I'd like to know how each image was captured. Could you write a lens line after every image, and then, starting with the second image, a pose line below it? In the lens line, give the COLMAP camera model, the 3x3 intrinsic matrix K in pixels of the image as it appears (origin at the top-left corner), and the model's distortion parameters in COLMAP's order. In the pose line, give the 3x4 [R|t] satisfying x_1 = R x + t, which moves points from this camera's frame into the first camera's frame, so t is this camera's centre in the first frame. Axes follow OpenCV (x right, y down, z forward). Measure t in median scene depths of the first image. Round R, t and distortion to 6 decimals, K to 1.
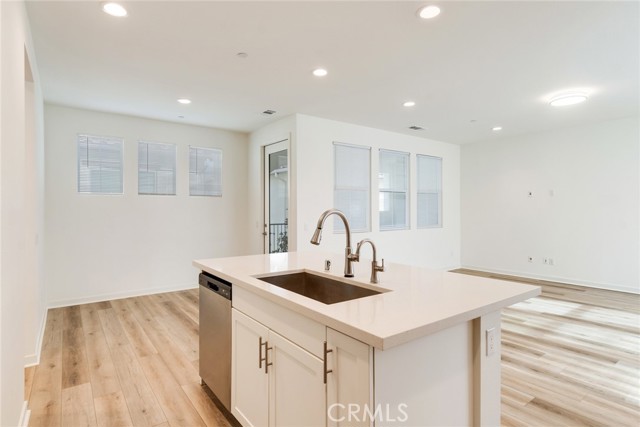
lens RADIAL K [[337.7, 0, 315.4], [0, 337.7, 205.6], [0, 0, 1]] dist [-0.004209, -0.001834]
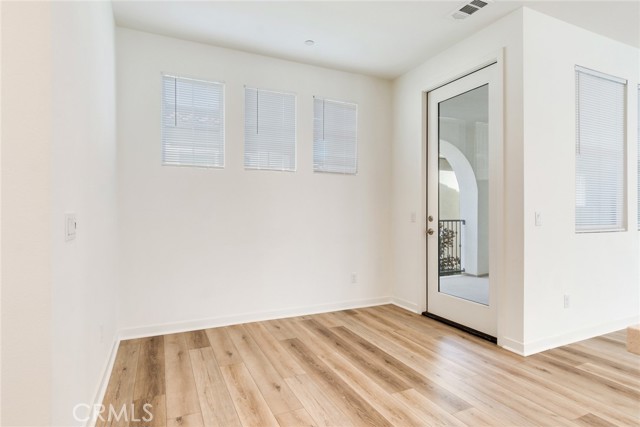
lens RADIAL K [[339.5, 0, 310.9], [0, 339.5, 207.2], [0, 0, 1]] dist [-0.003422, -0.002149]
pose [[0.976379, 0.001465, -0.216061, -0.295046], [-0.001424, 0.999999, 0.000345, 0.049965], [0.216061, -0.000029, 0.976380, 0.441132]]
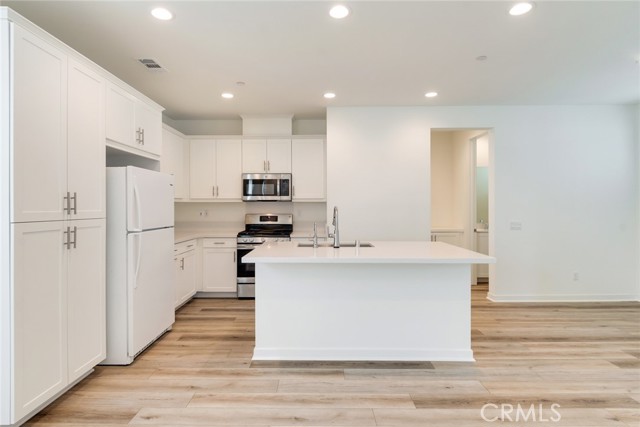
lens RADIAL K [[339.5, 0, 310.9], [0, 339.5, 207.2], [0, 0, 1]] dist [-0.003422, -0.002149]
pose [[-0.600904, 0.003916, -0.799312, 0.650401], [0.009686, 0.999950, -0.002382, 0.008008], [0.799263, -0.009173, -0.600912, 0.830345]]
